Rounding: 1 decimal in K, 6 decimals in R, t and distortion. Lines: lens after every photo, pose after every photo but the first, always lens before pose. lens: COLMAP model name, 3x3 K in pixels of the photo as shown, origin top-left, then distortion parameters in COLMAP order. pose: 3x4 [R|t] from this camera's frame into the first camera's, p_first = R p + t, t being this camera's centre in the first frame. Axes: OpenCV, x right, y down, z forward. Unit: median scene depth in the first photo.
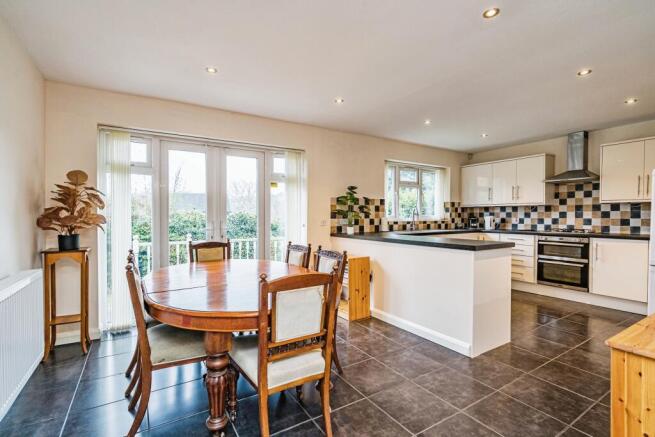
lens RADIAL K [[302.1, 0, 326.8], [0, 302.1, 217.0], [0, 0, 1]] dist [0.026285, 0.000581]
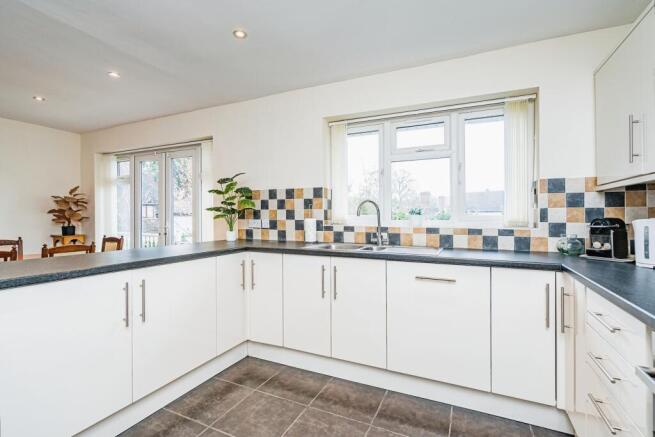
lens RADIAL K [[302.1, 0, 329.2], [0, 302.1, 215.7], [0, 0, 1]] dist [0.026285, 0.000581]
pose [[0.543348, 0.000868, -0.839507, 0.712762], [-0.012067, 0.999904, -0.006776, -0.000352], [0.839421, 0.013812, 0.543307, 0.719563]]
